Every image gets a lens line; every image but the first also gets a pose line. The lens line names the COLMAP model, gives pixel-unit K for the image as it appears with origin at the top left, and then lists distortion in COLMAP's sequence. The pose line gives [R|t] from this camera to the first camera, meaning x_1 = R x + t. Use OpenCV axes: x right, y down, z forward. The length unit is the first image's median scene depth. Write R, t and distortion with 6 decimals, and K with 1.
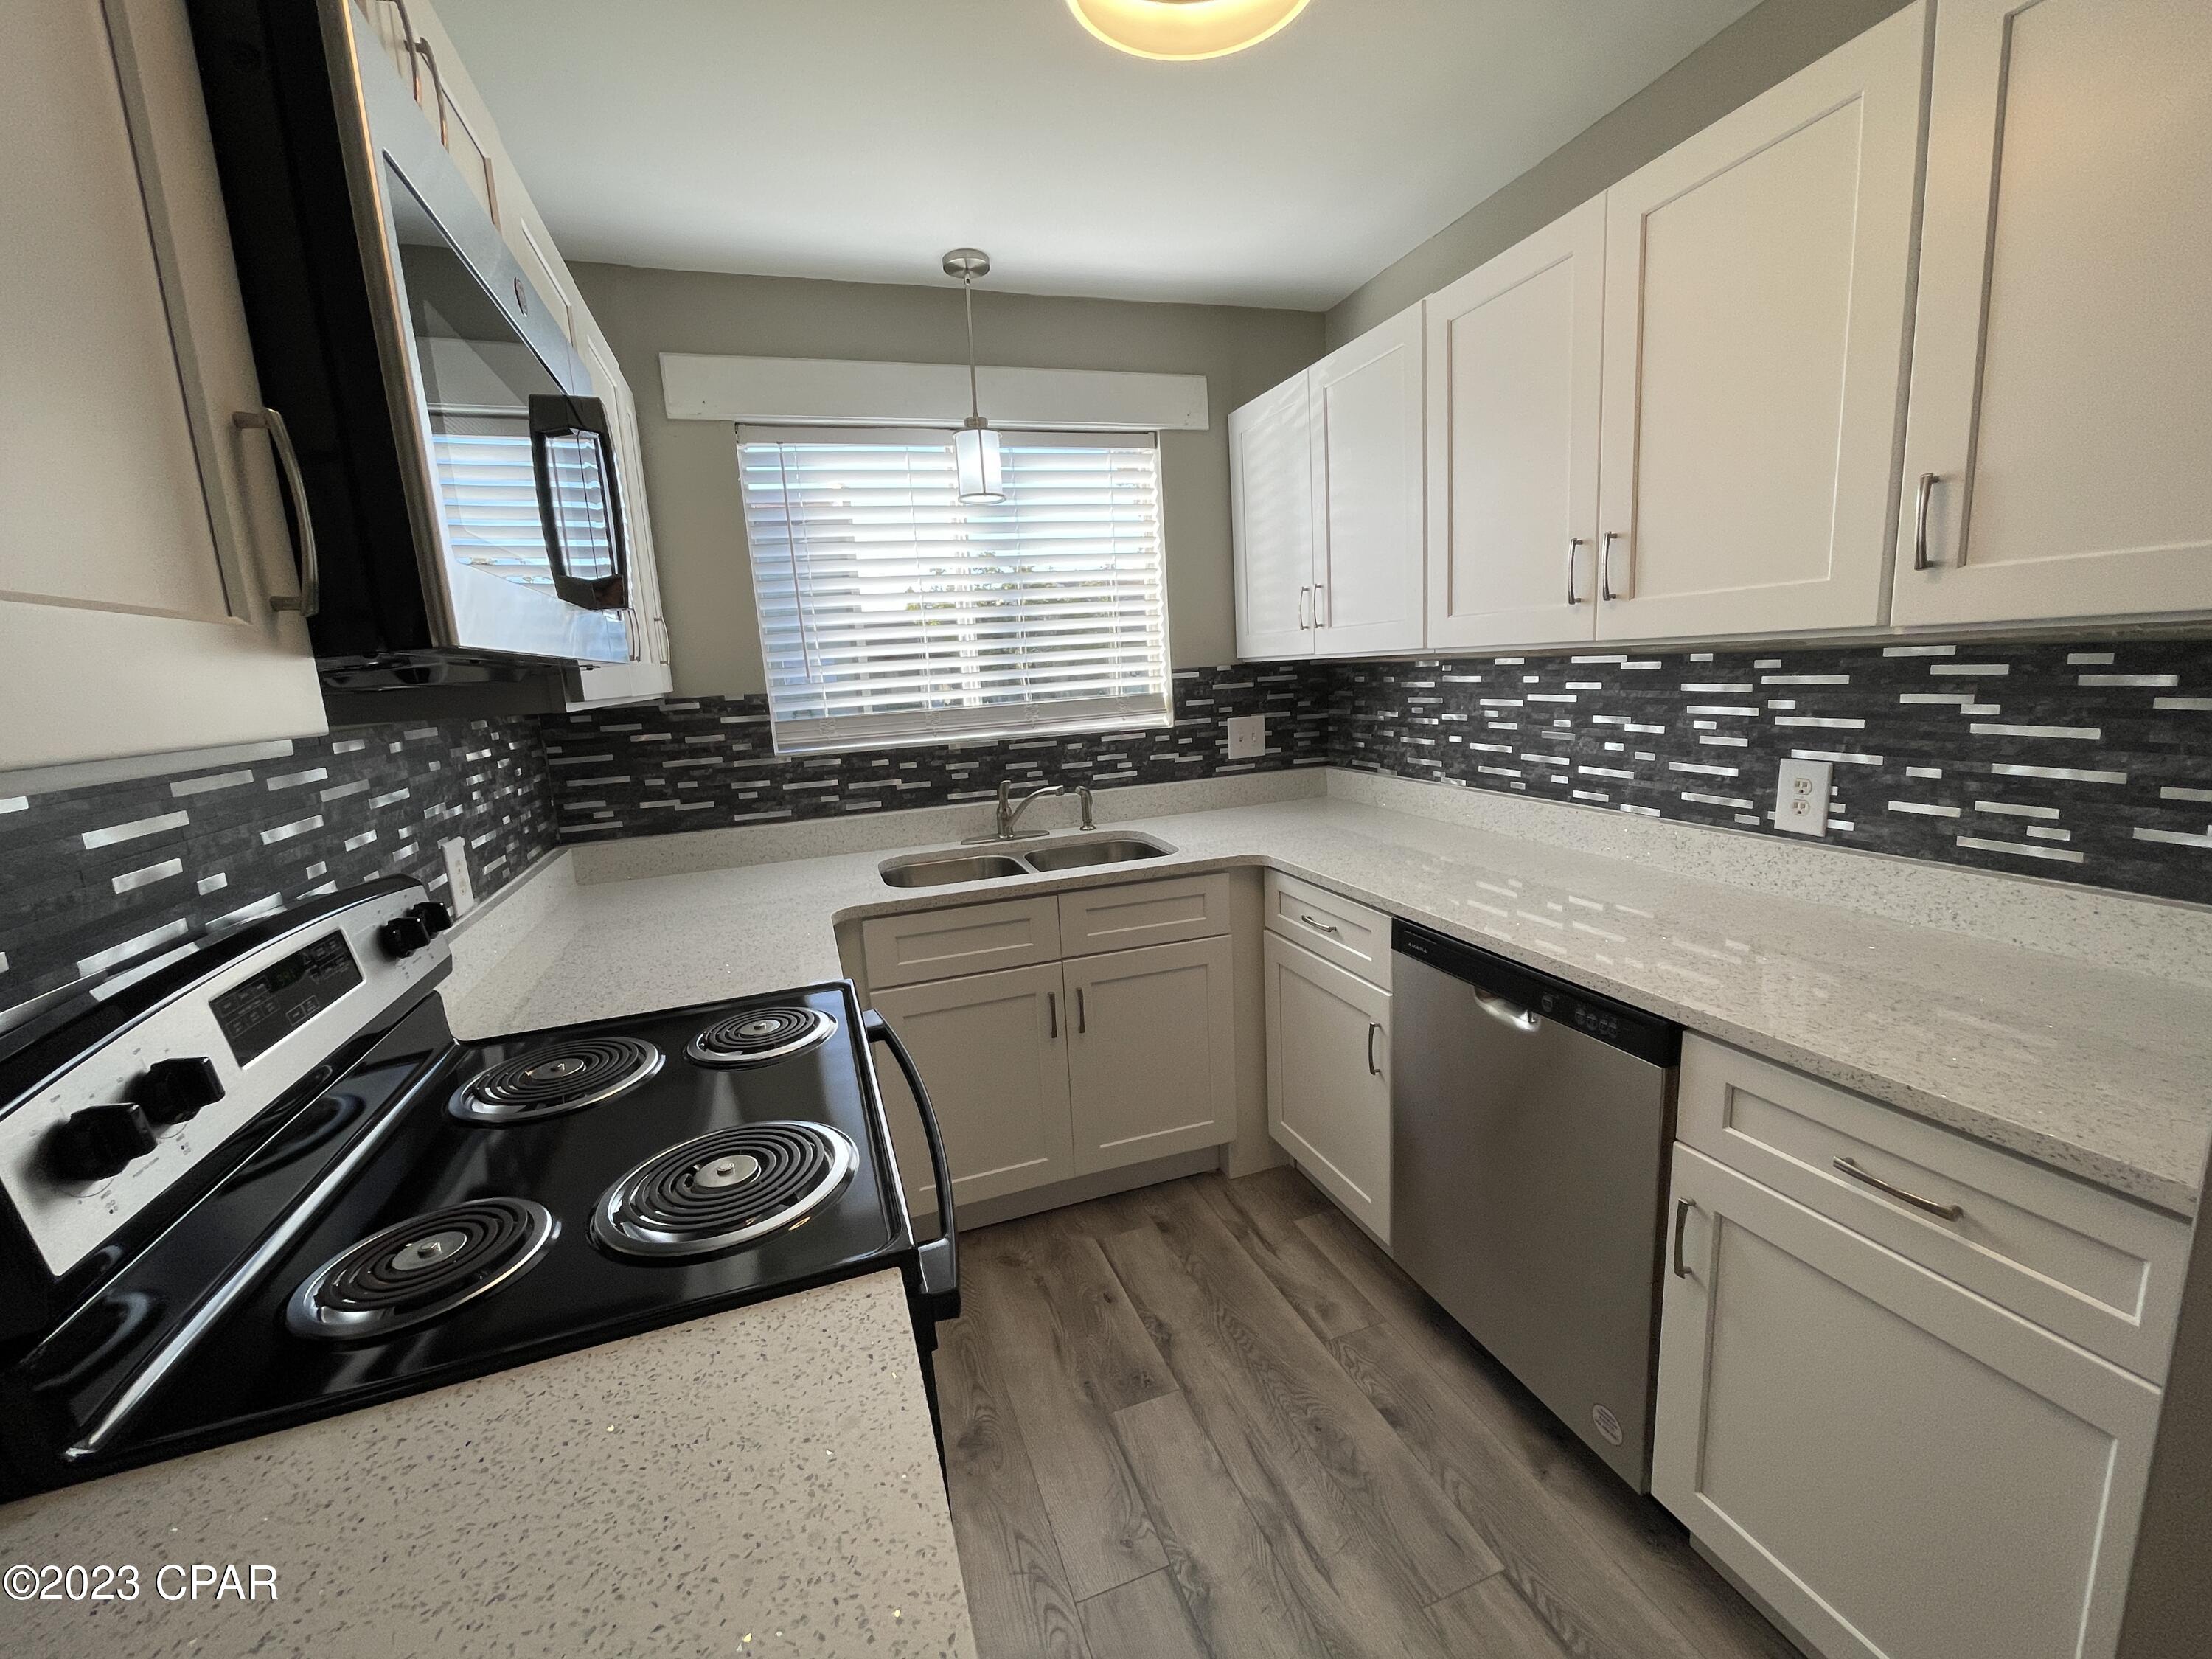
lens RADIAL K [[896.9, 0, 1101.3], [0, 896.9, 825.2], [0, 0, 1]] dist [-0.002432, 0.001081]
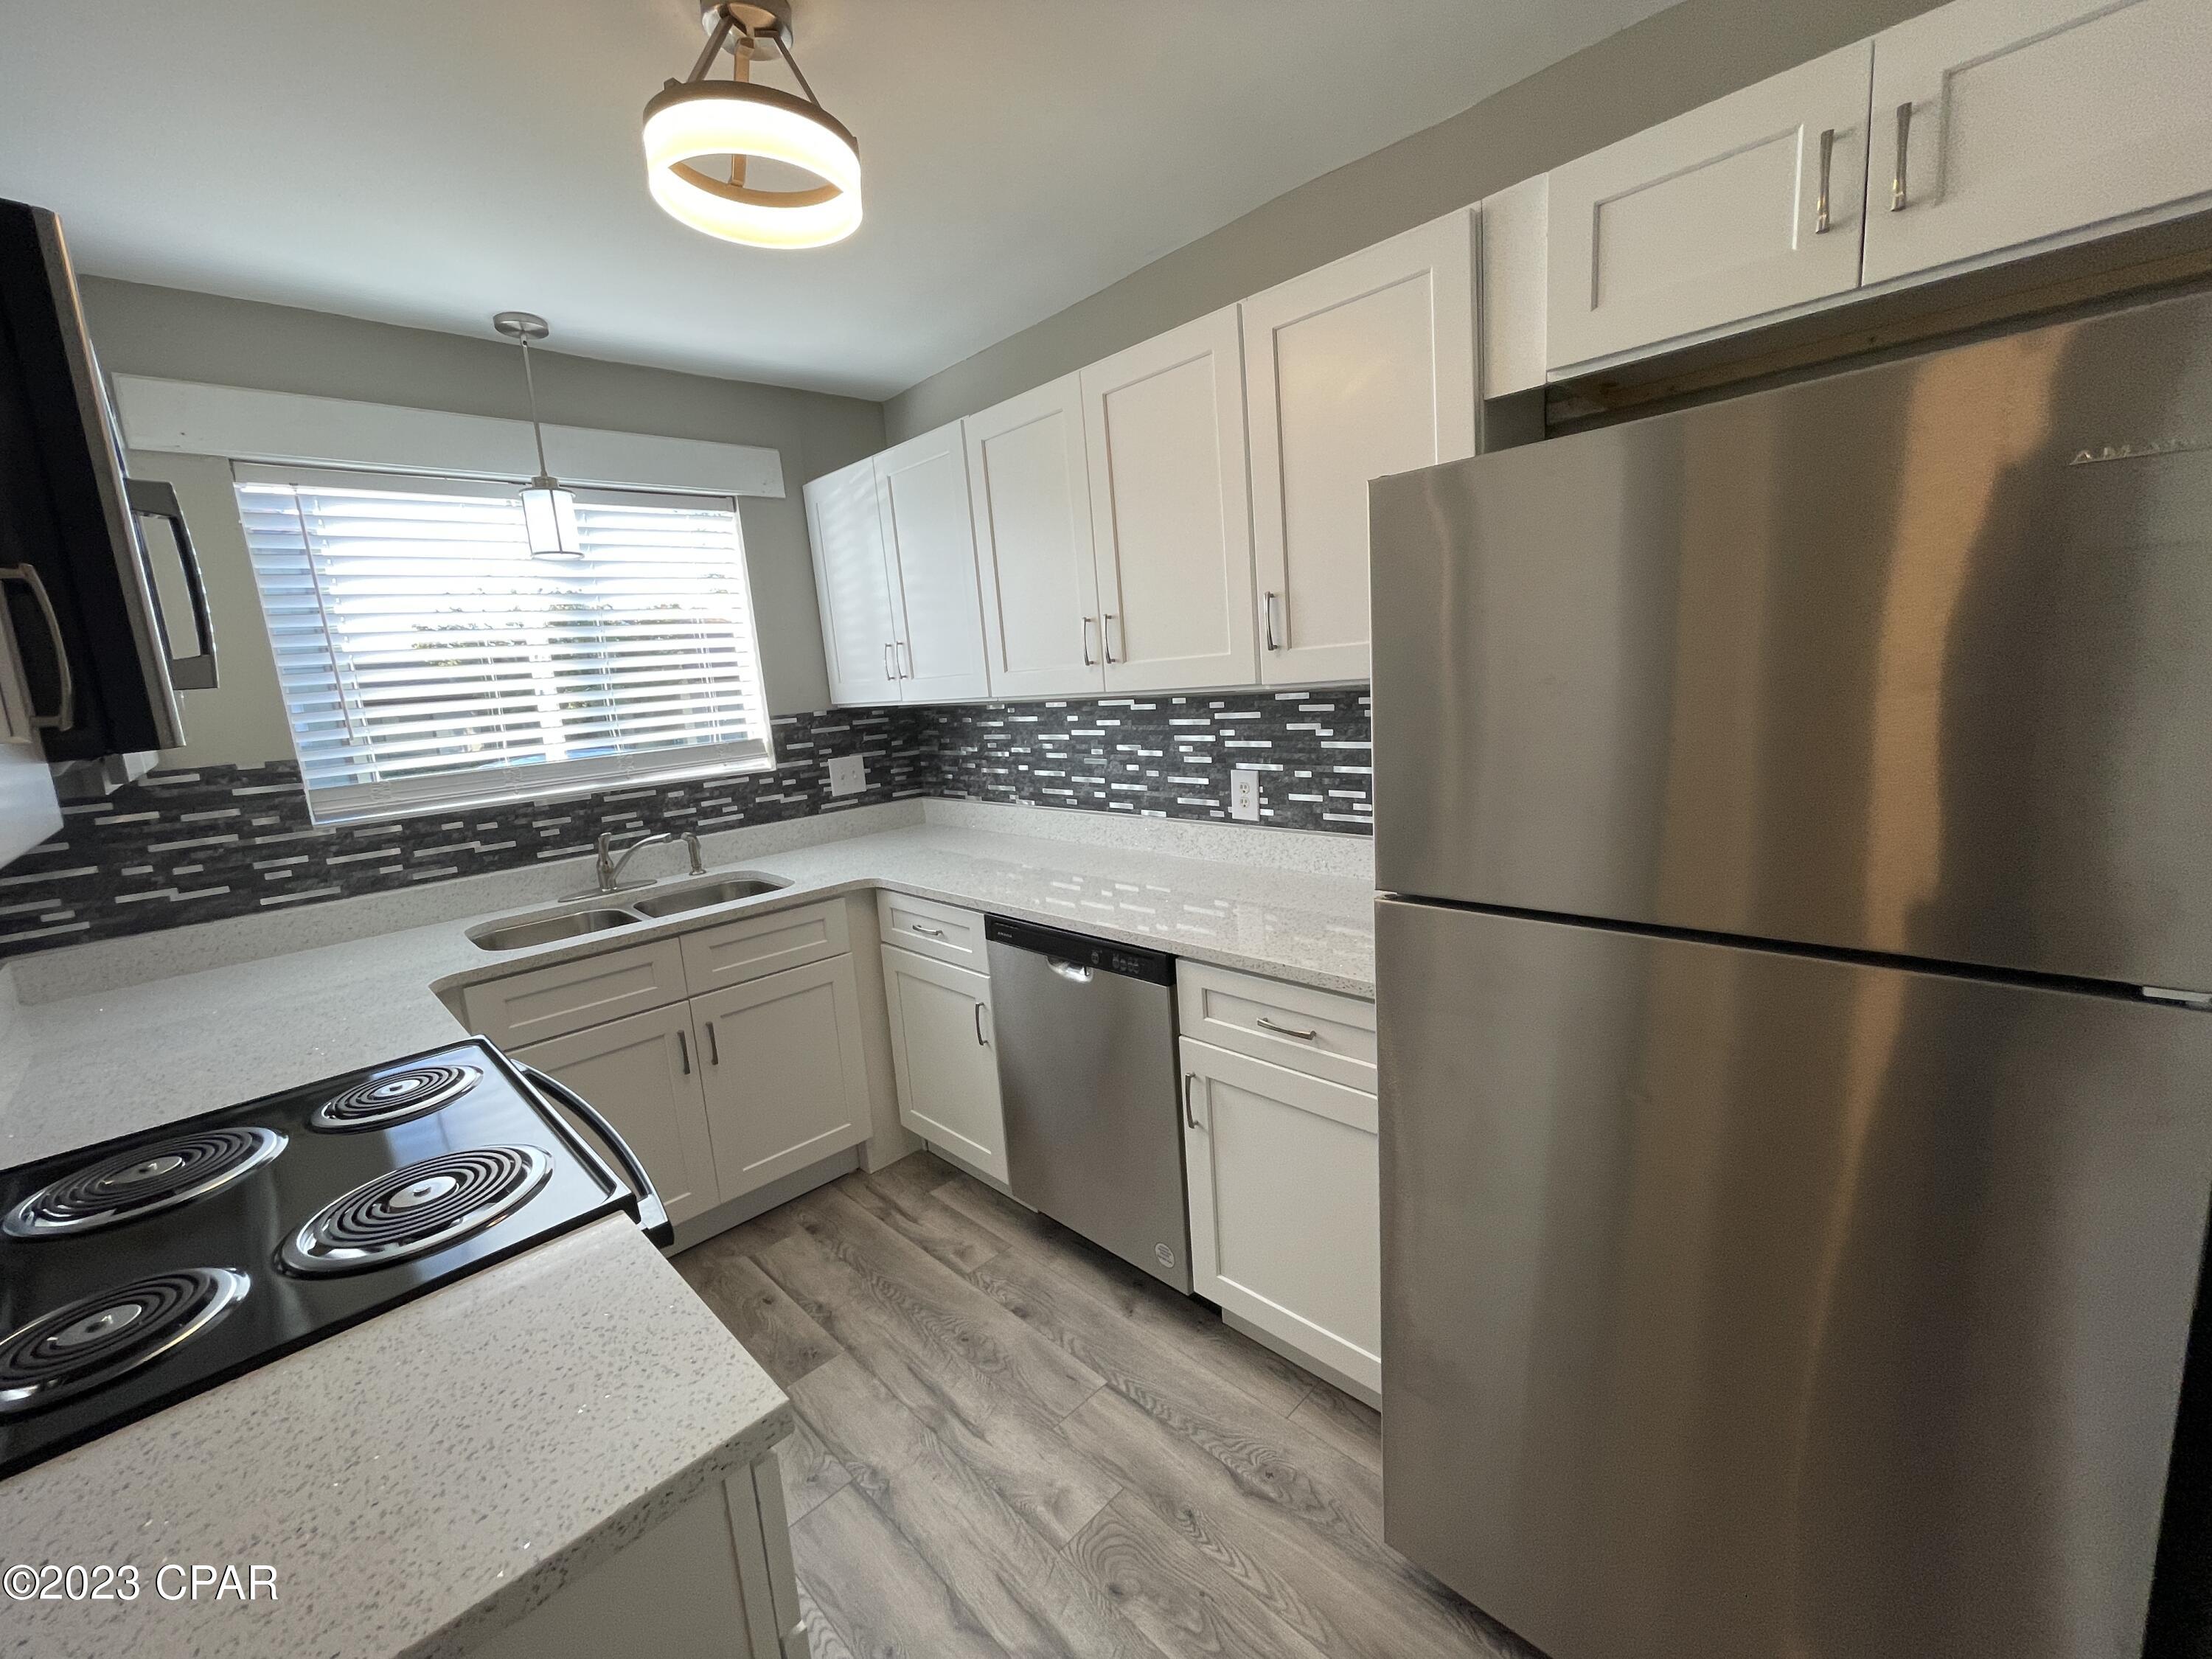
lens RADIAL K [[896.1, 0, 1103.1], [0, 896.1, 825.3], [0, 0, 1]] dist [-0.001516, 0.000364]
pose [[0.900689, -0.082293, 0.426599, -0.034500], [0.097604, 0.995125, -0.014111, 0.010294], [-0.423358, 0.054348, 0.904331, -0.147661]]
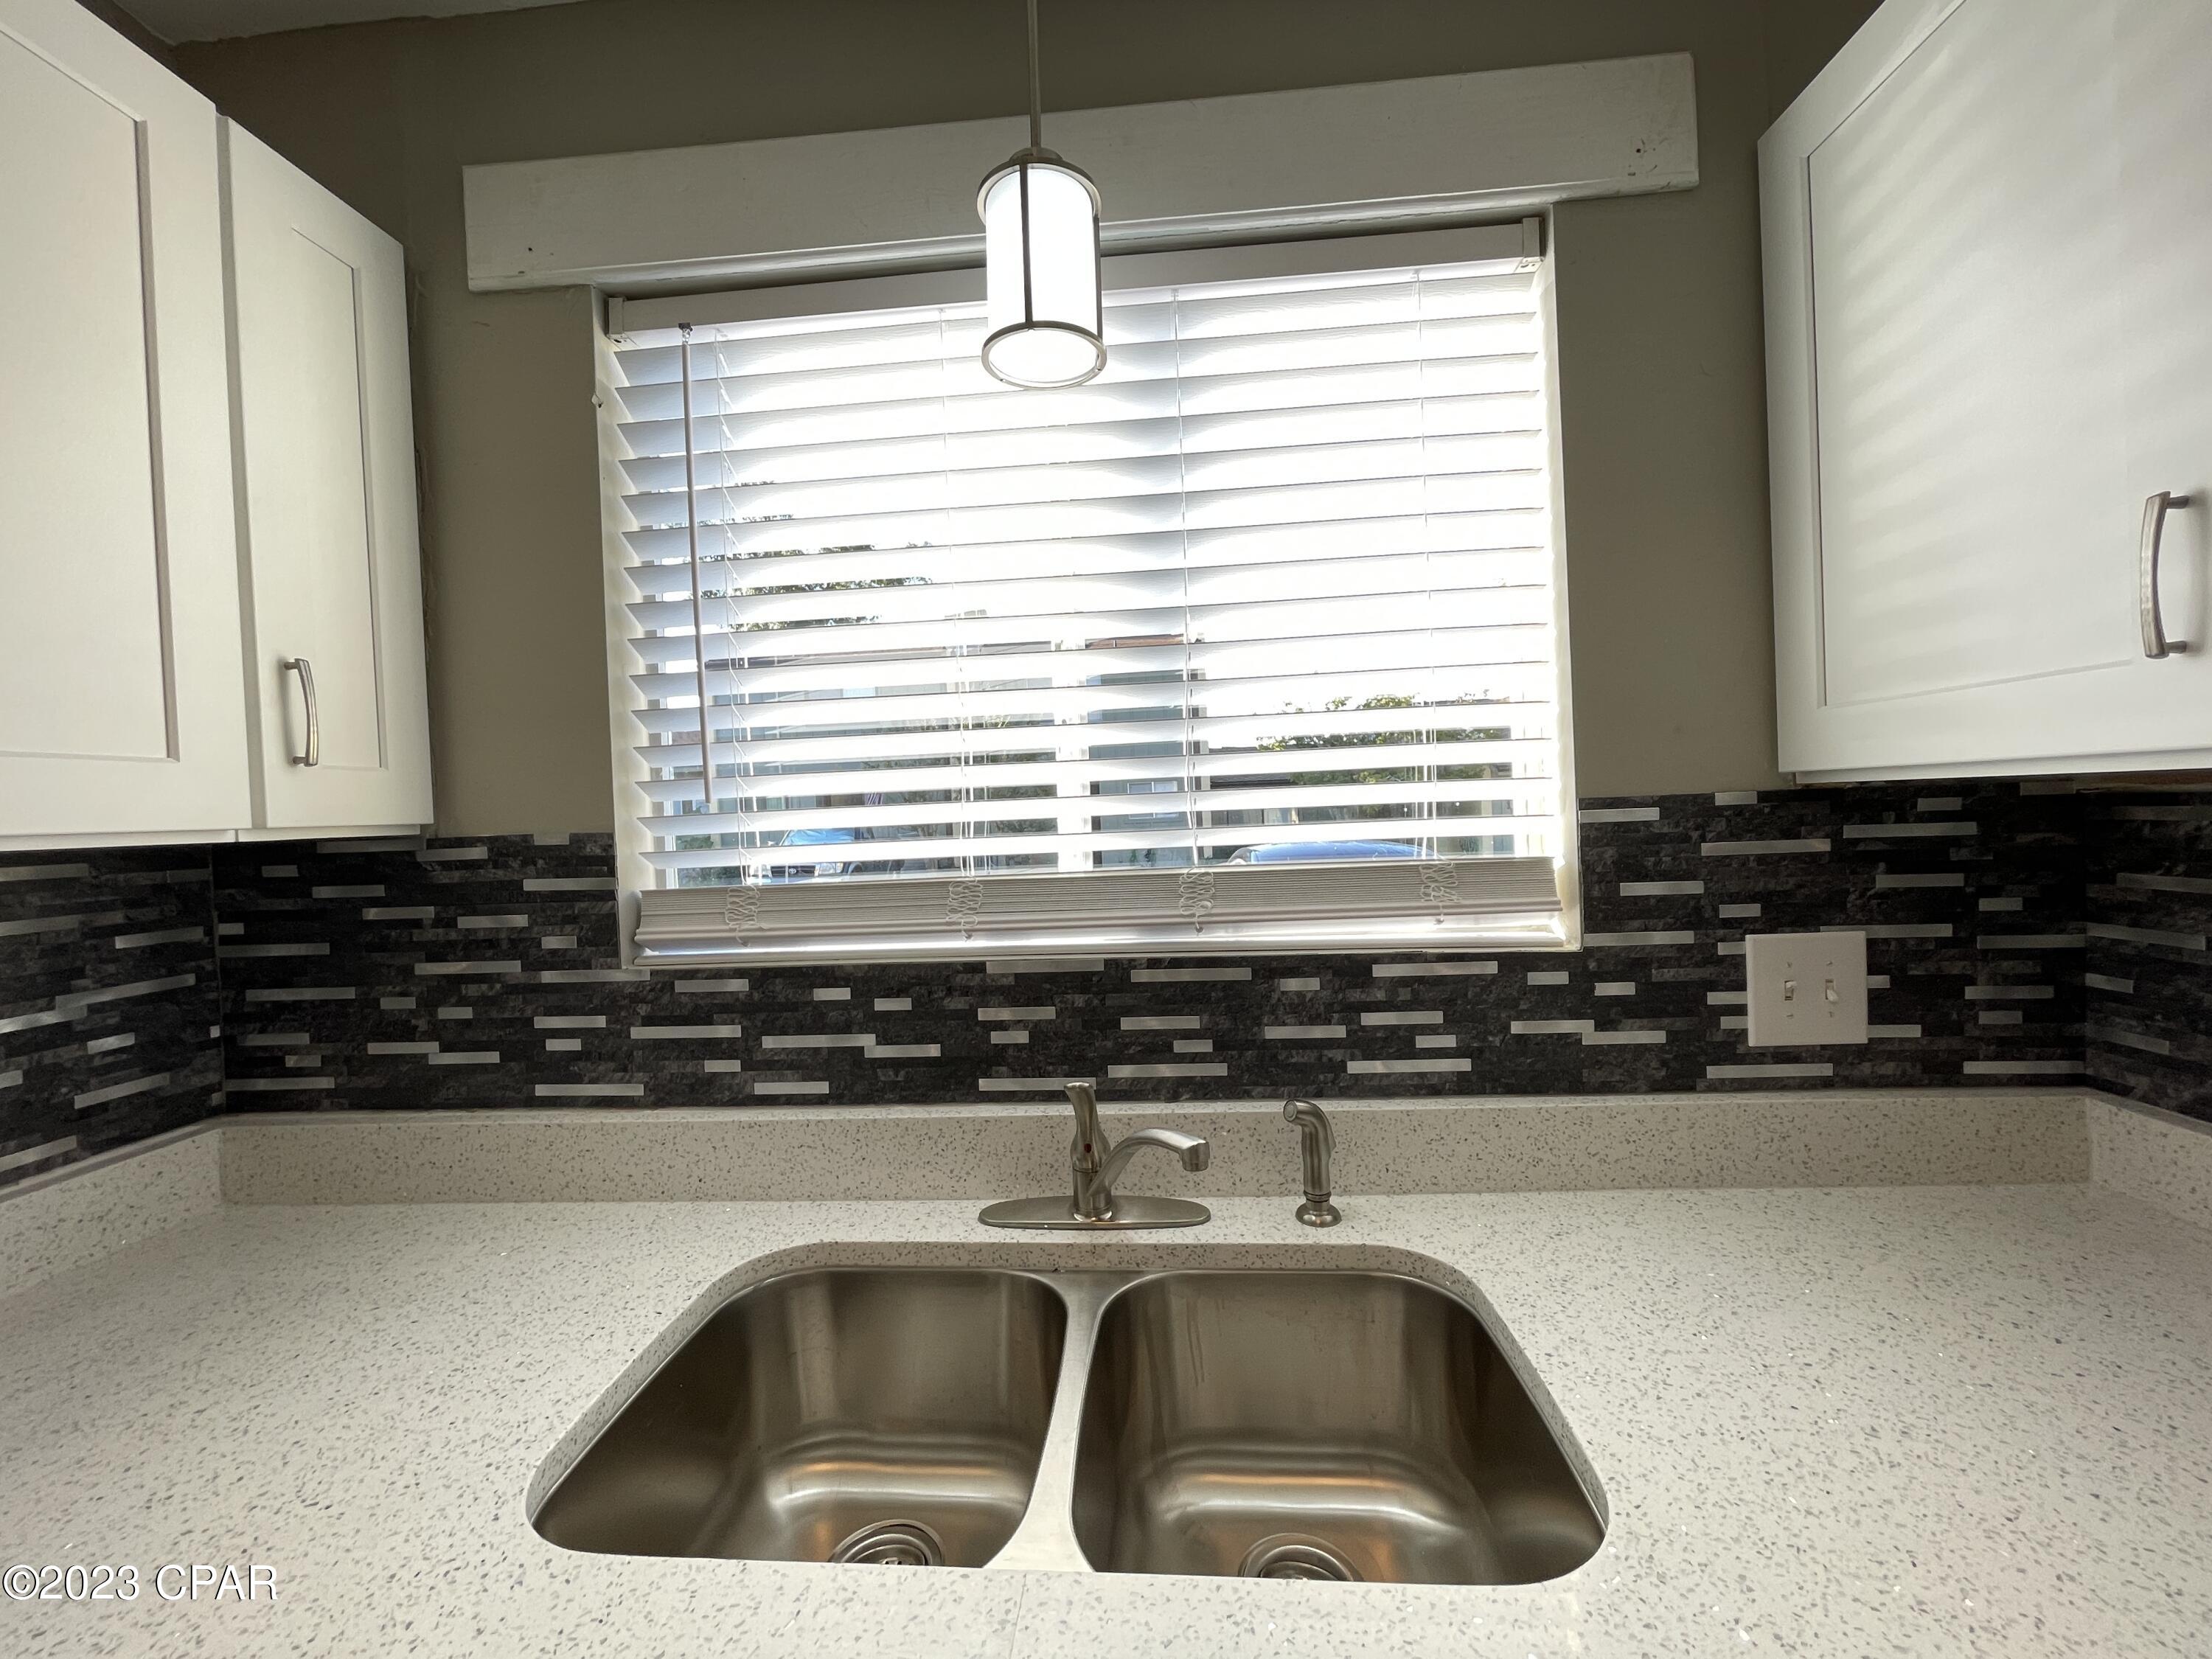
lens RADIAL K [[876.6, 0, 1100.8], [0, 876.6, 826.0], [0, 0, 1]] dist [-0.009445, 0.000140]
pose [[0.920747, 0.029973, -0.389007, 0.042794], [-0.084653, 0.988641, -0.124192, -0.116115], [0.380865, 0.147280, 0.912825, 0.684821]]
